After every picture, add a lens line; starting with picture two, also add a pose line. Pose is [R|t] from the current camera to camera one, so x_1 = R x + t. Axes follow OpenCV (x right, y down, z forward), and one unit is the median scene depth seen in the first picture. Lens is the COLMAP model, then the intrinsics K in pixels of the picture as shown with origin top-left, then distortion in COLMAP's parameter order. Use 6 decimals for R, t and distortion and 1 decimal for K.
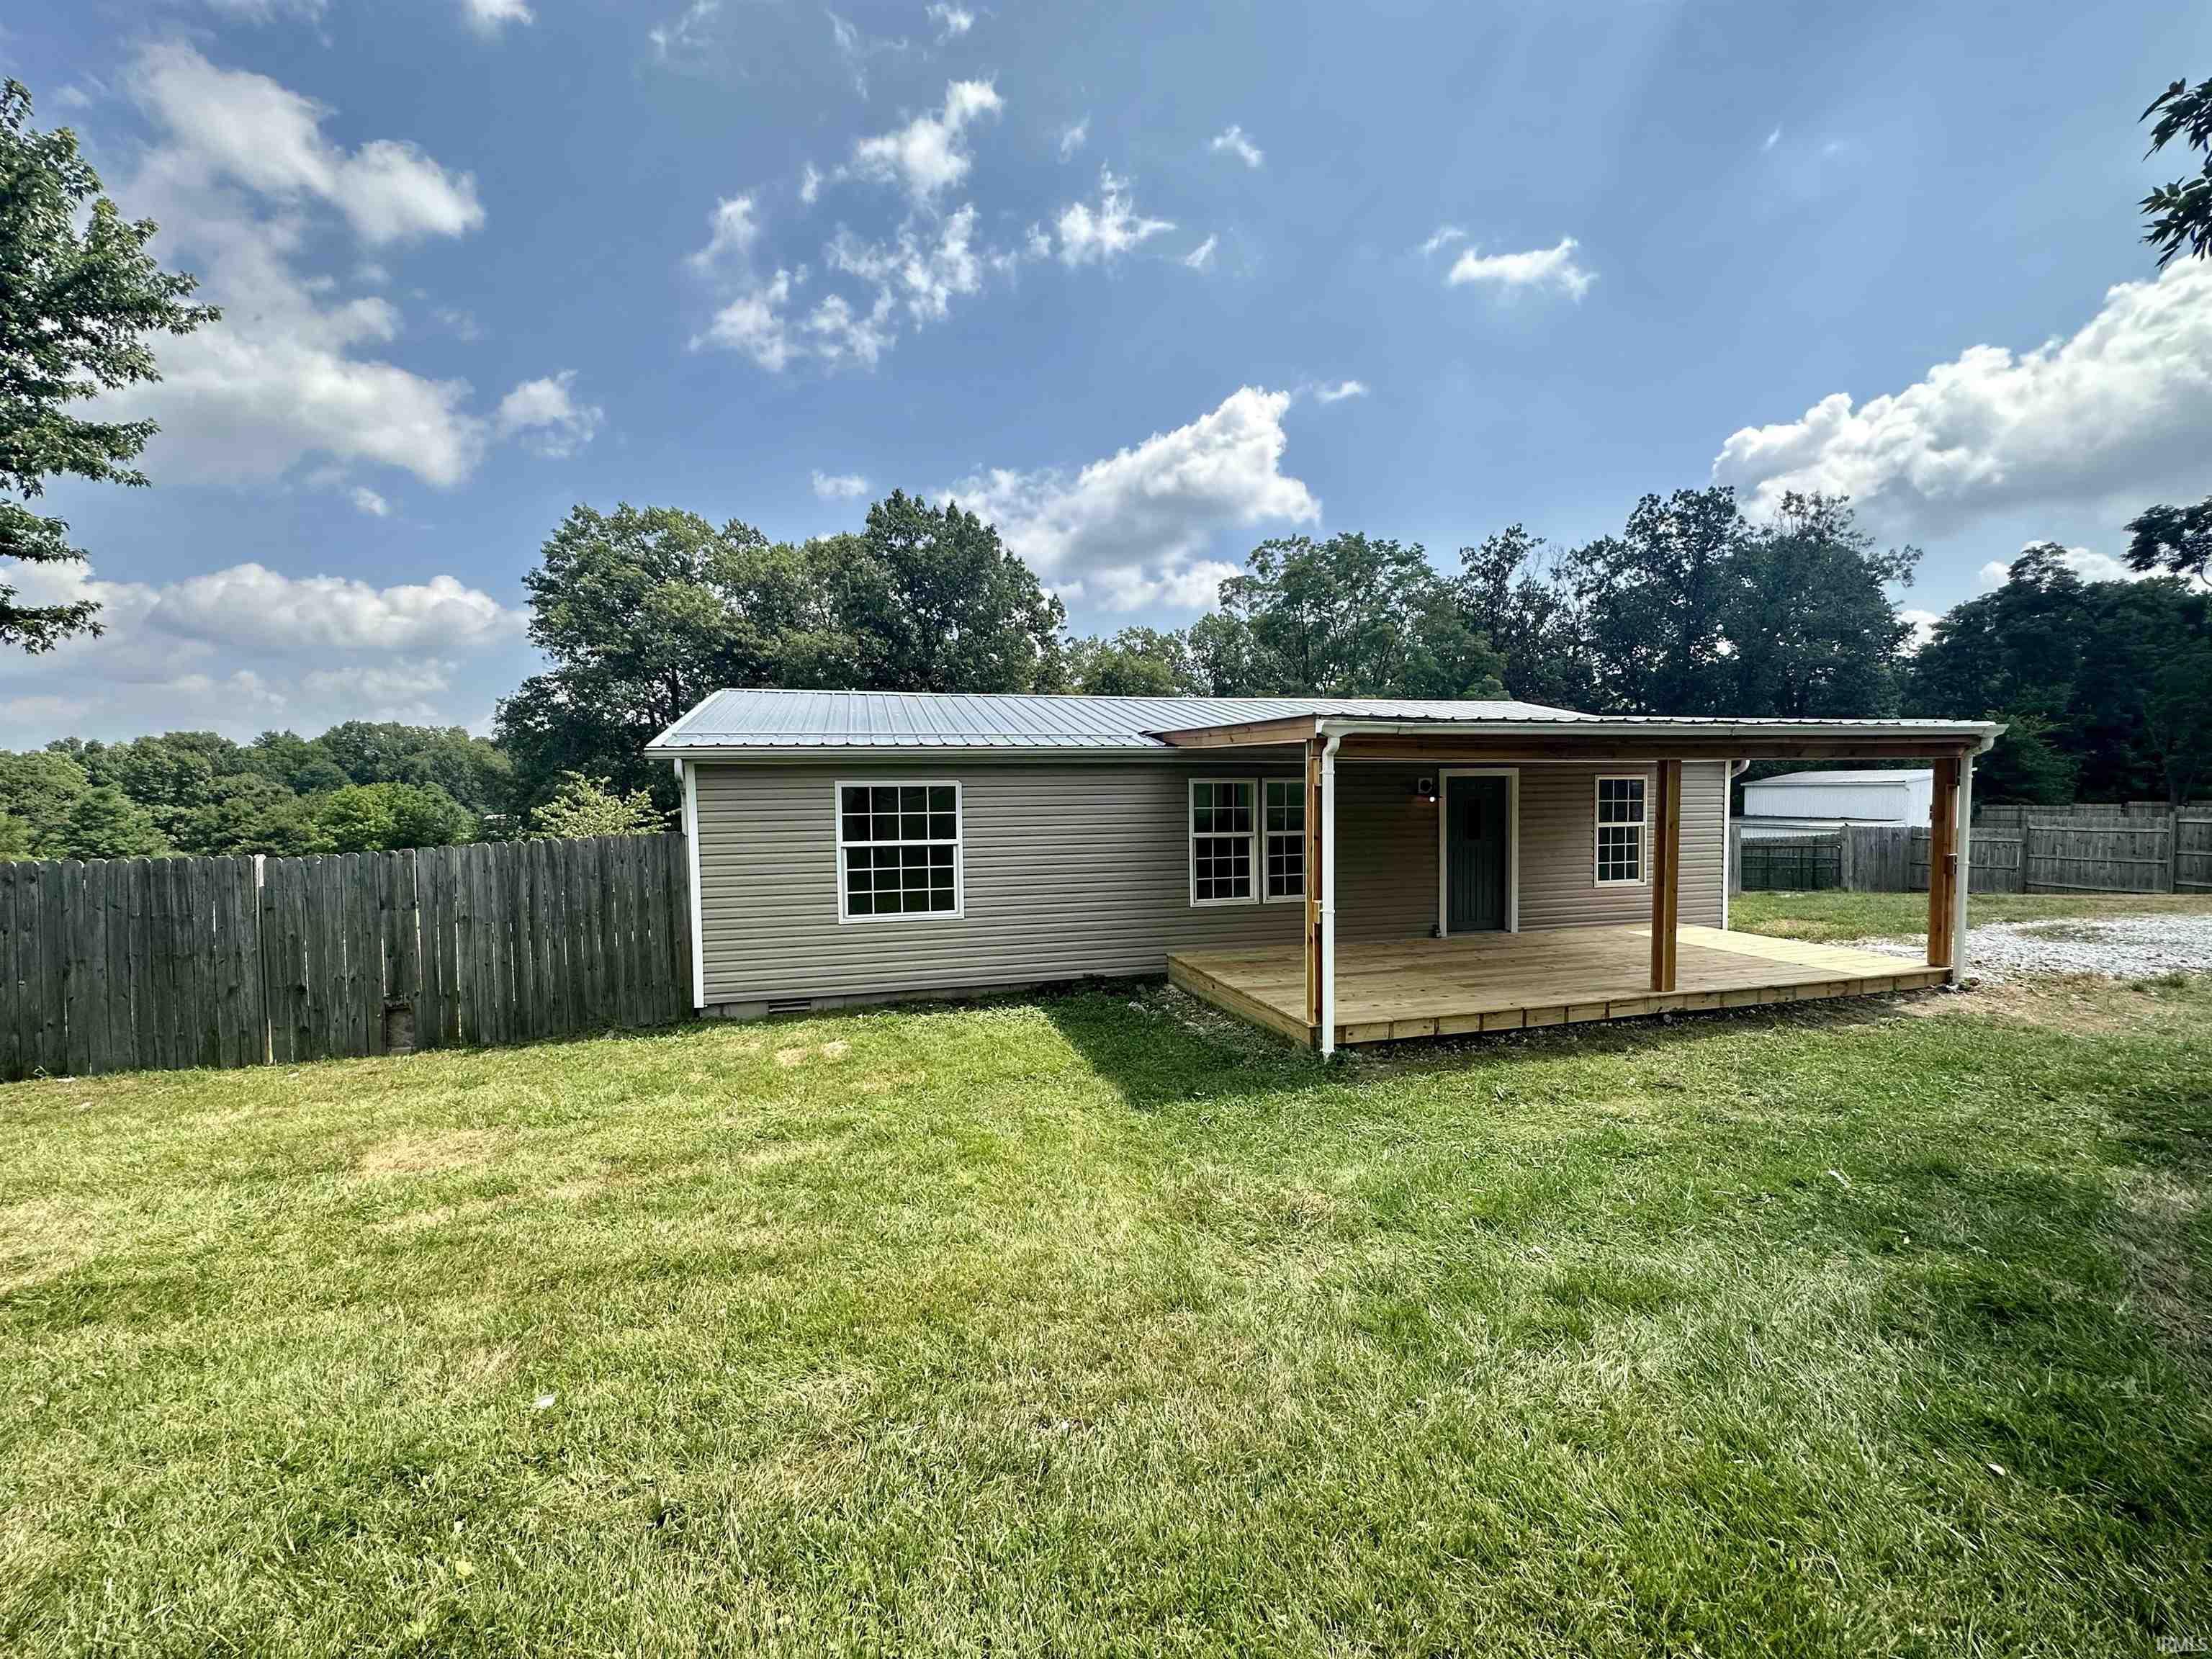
lens RADIAL K [[876.9, 0, 1106.0], [0, 876.9, 829.5], [0, 0, 1]] dist [-0.001783, -0.000055]
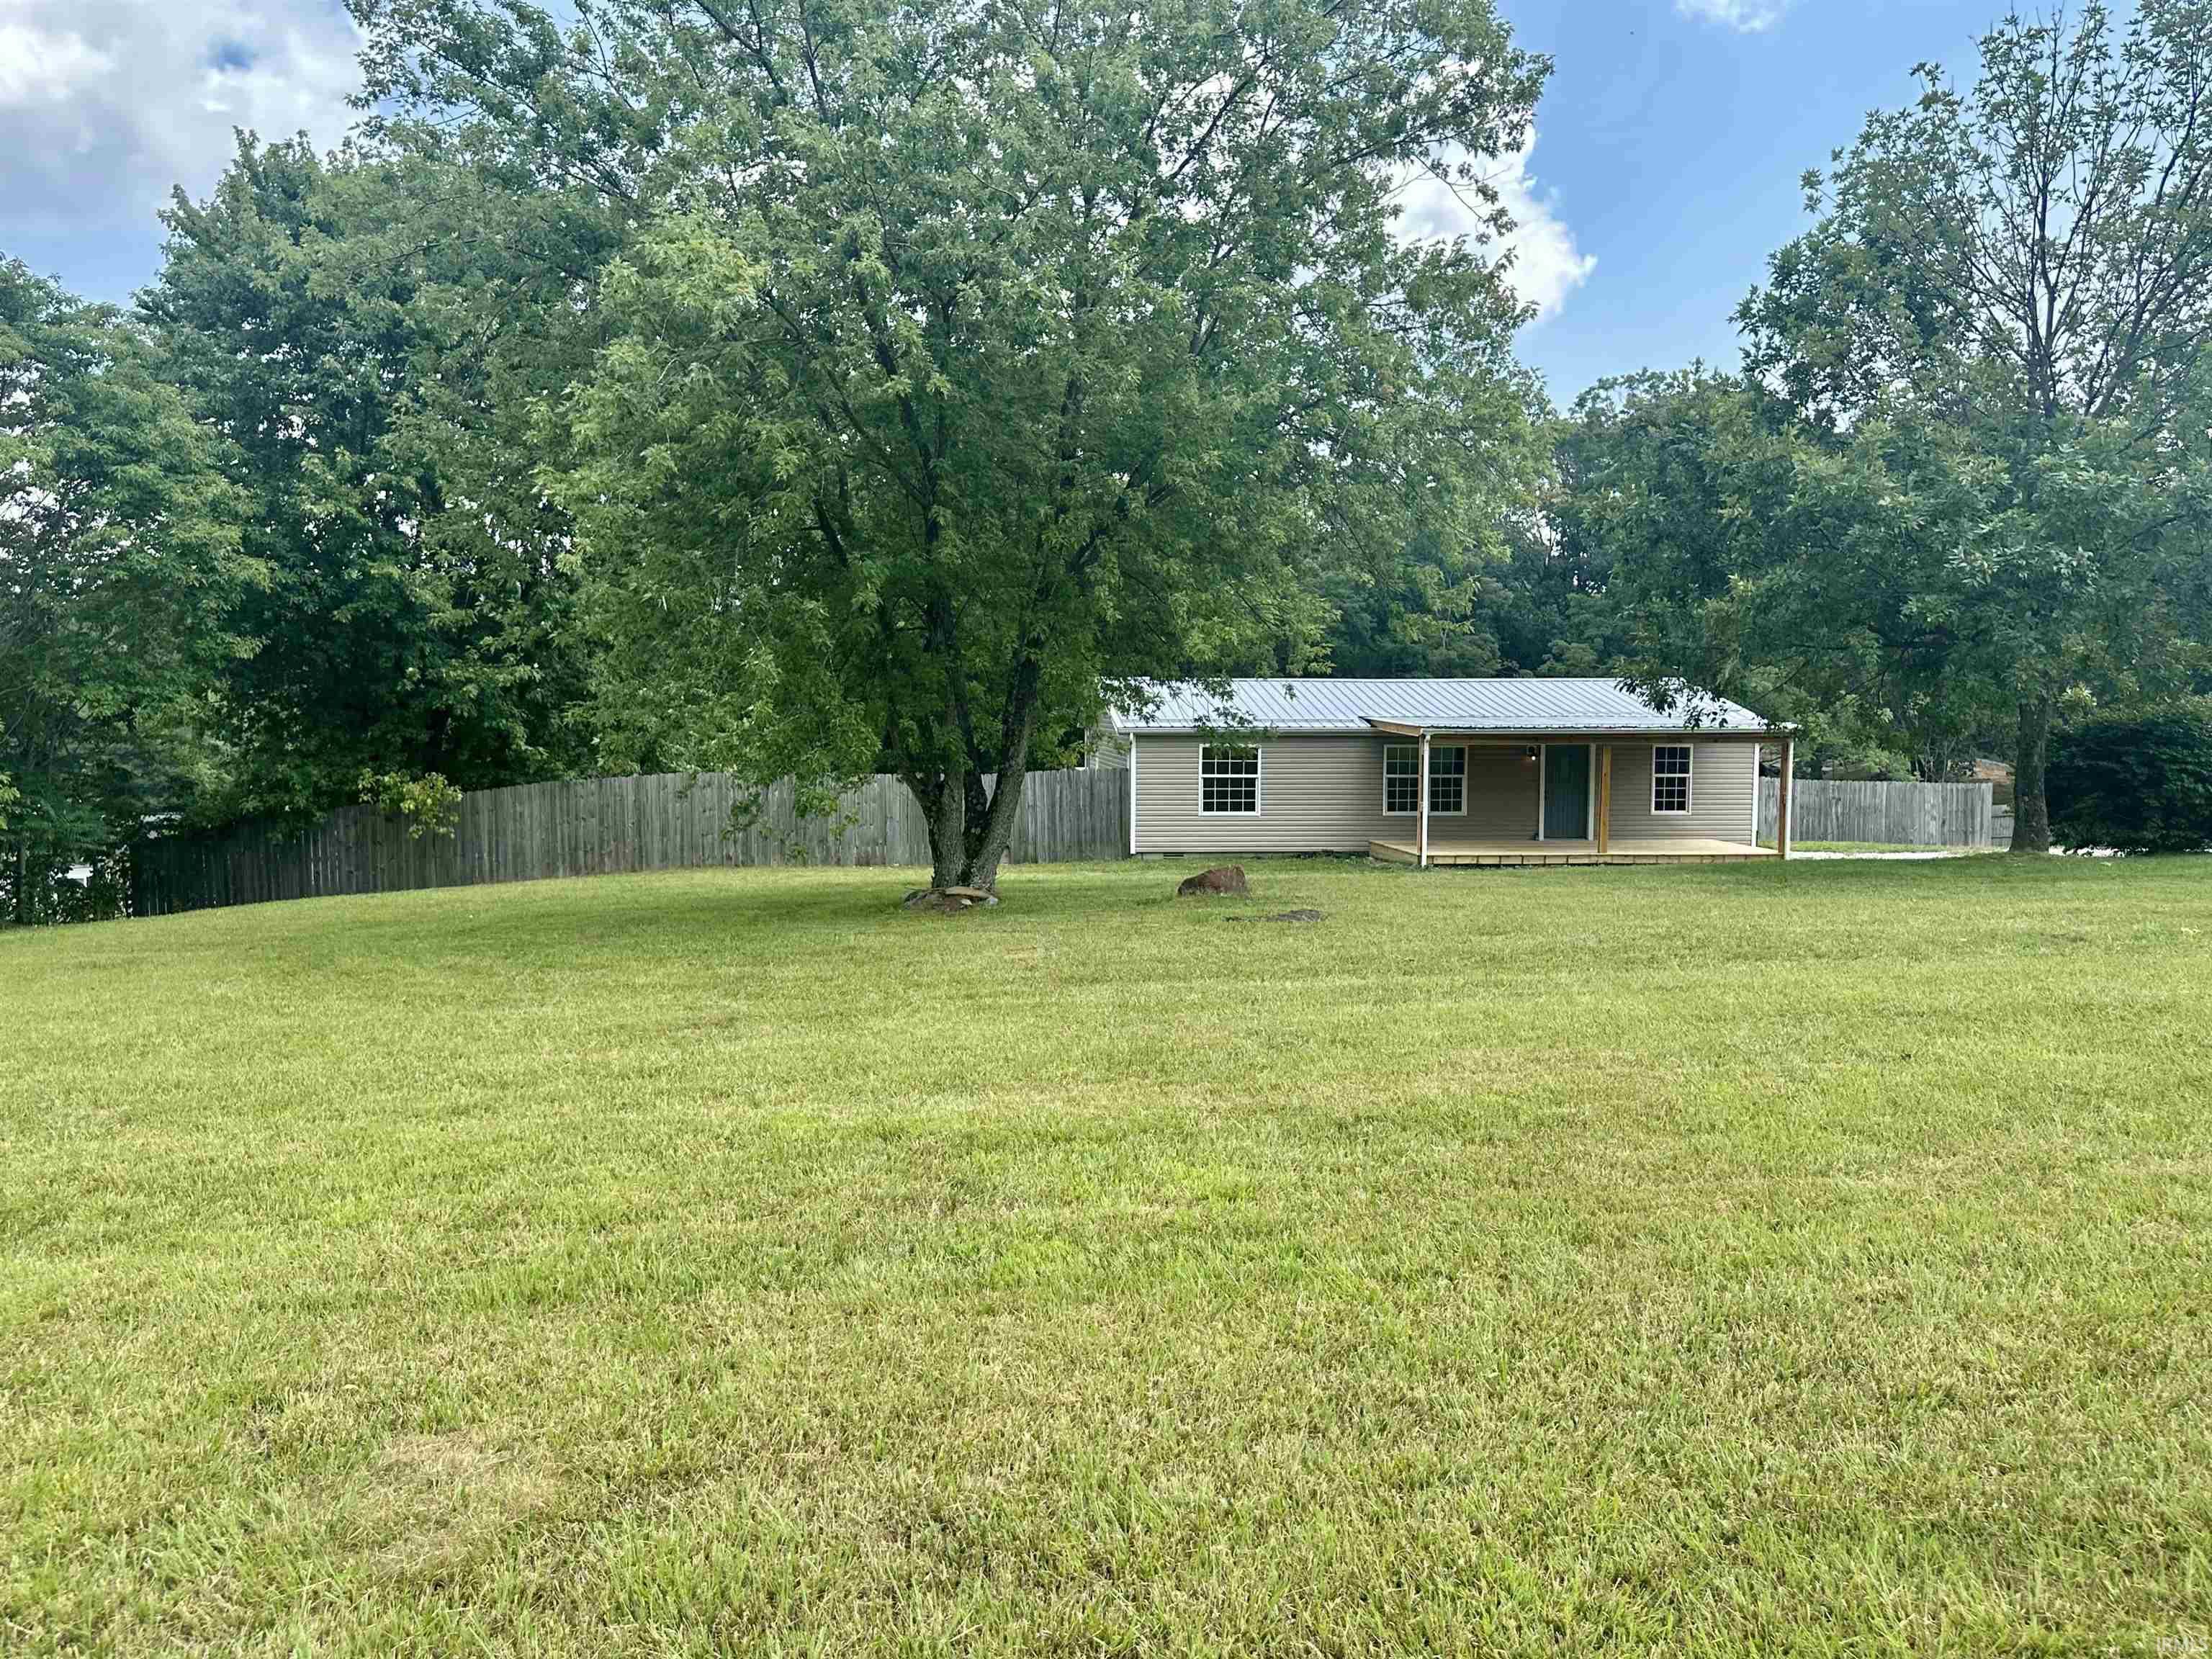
lens RADIAL K [[1801.4, 0, 1106.0], [0, 1801.4, 829.5], [0, 0, 1]] dist [0.177544, -0.000532]
pose [[0.989603, 0.027902, -0.141090, 0.057433], [-0.023701, 0.999227, 0.031372, 0.013758], [0.141856, -0.027702, 0.989500, -2.744127]]
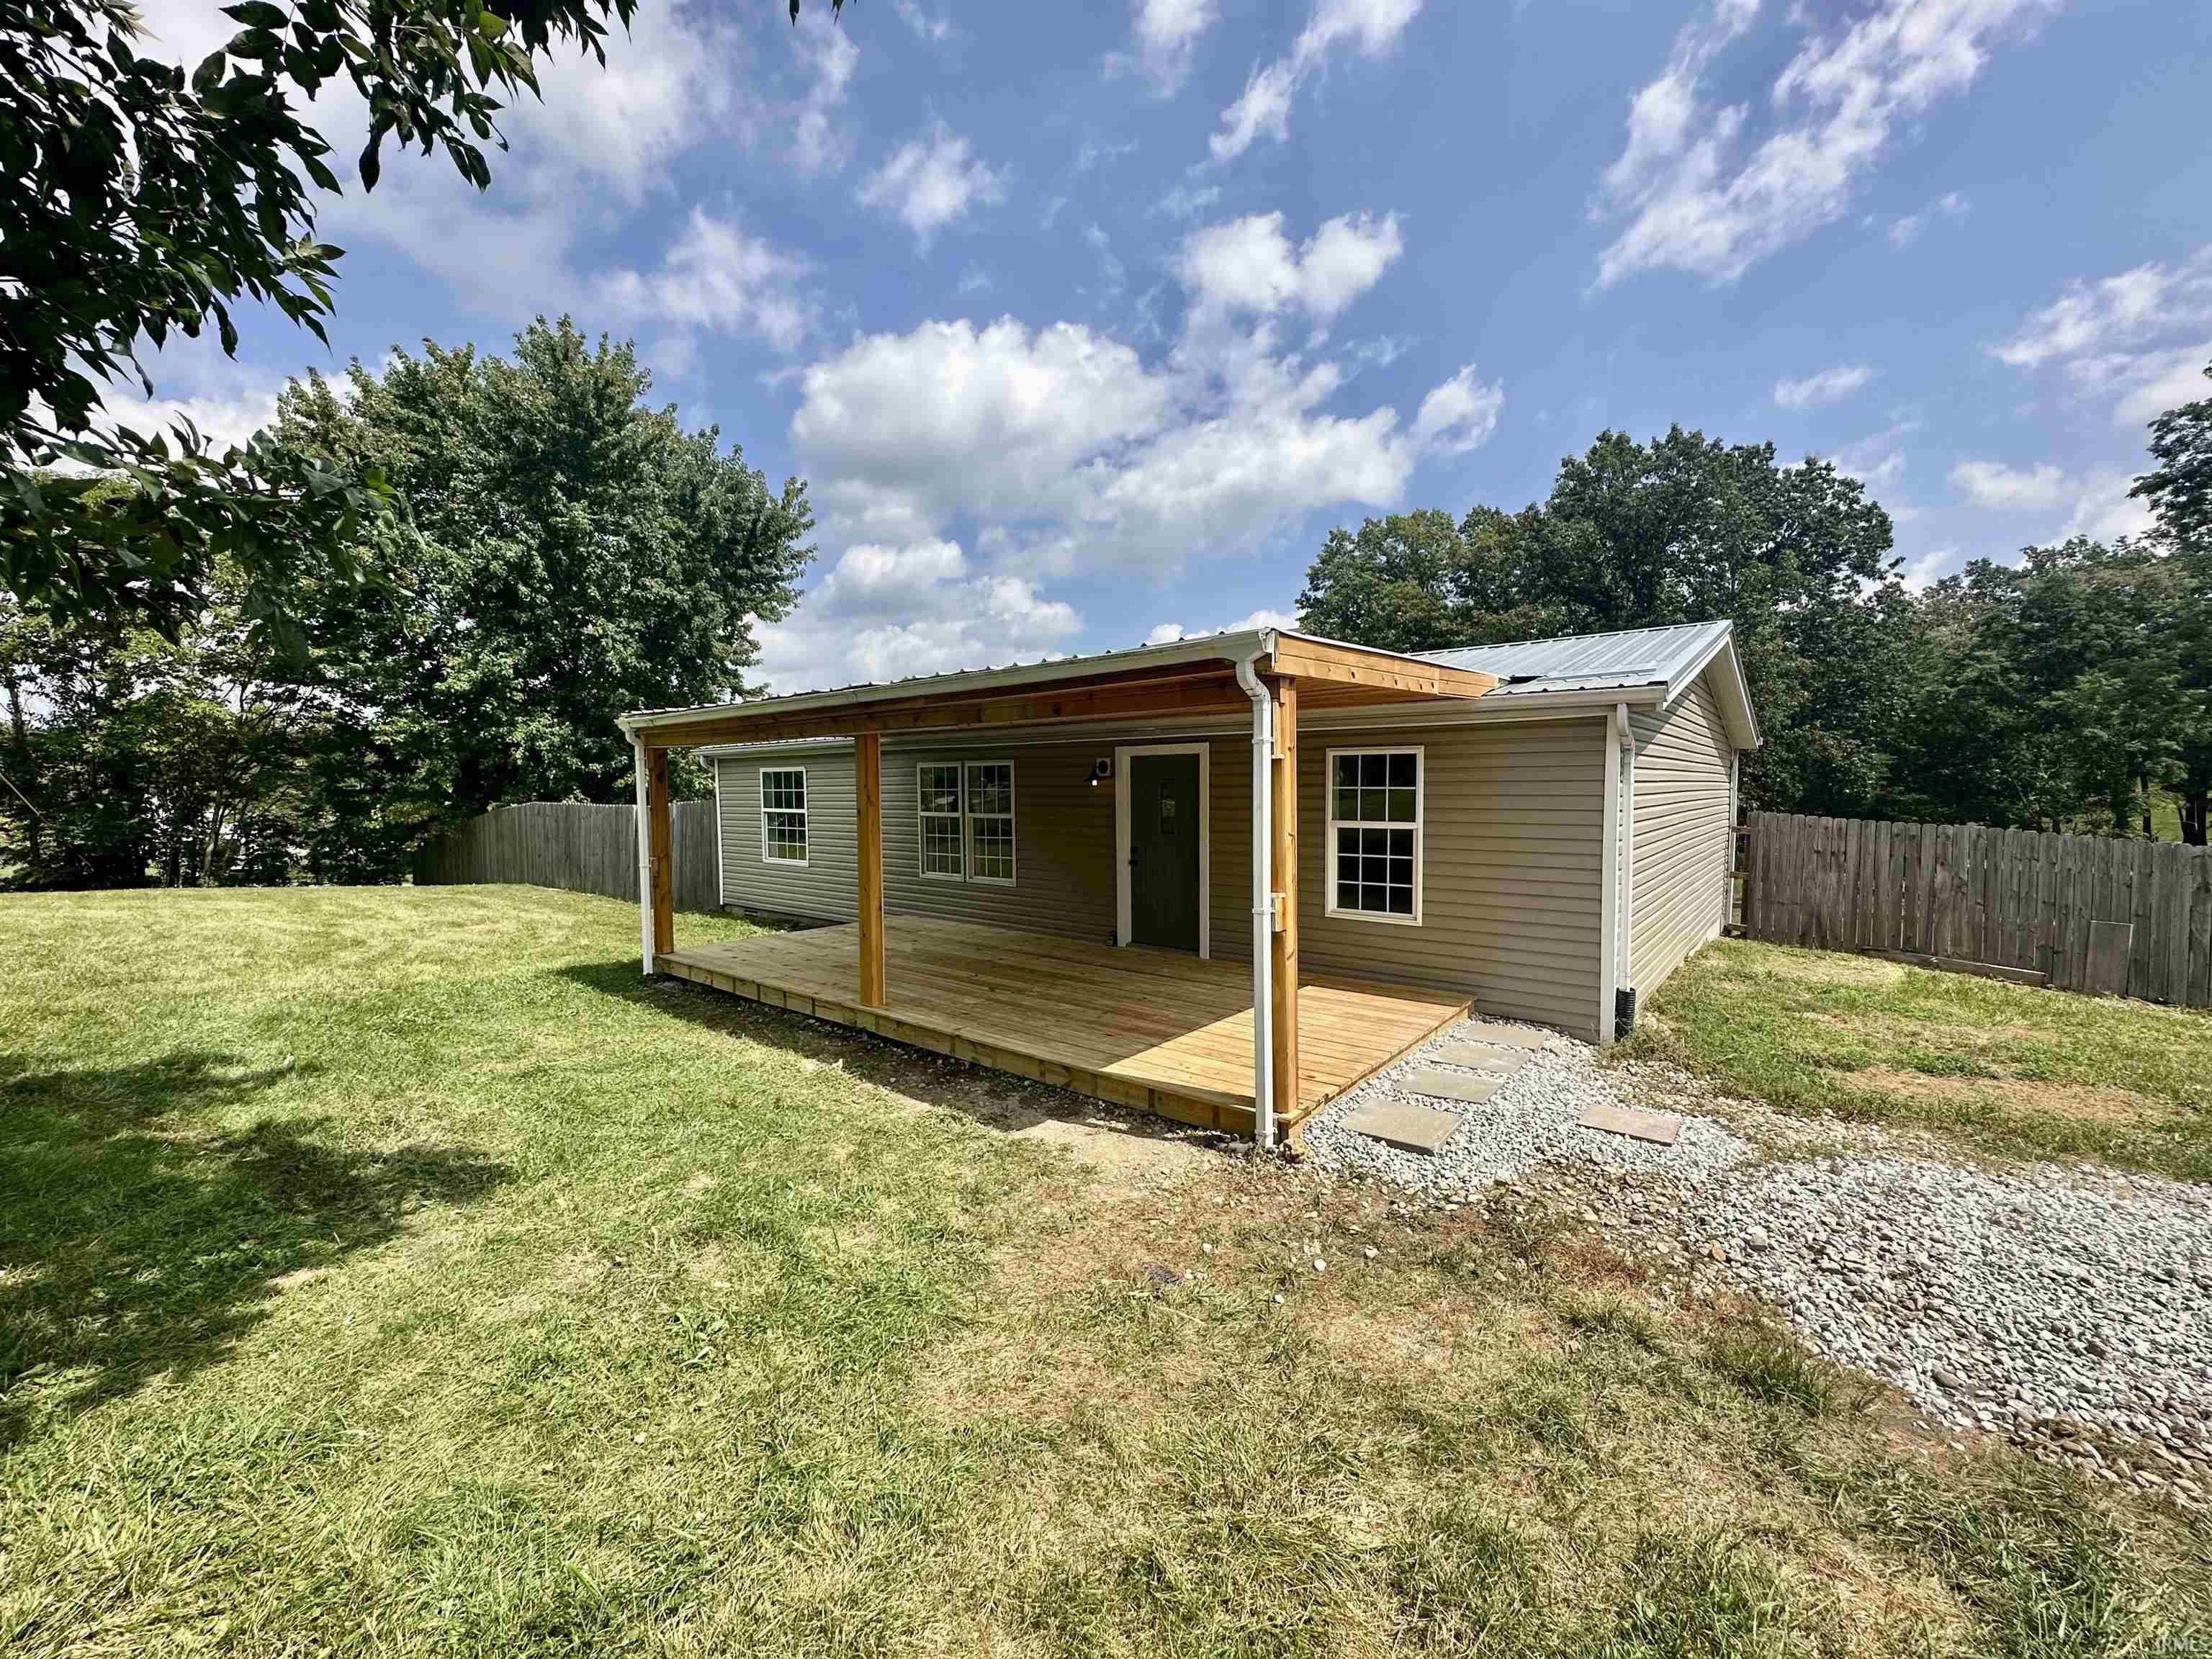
lens RADIAL K [[888.5, 0, 1101.7], [0, 888.5, 836.1], [0, 0, 1]] dist [0.011520, -0.000105]
pose [[0.572153, 0.055276, -0.818282, 1.151770], [-0.033108, 0.998470, 0.044298, -0.022724], [0.819479, 0.001746, 0.573107, 0.534022]]
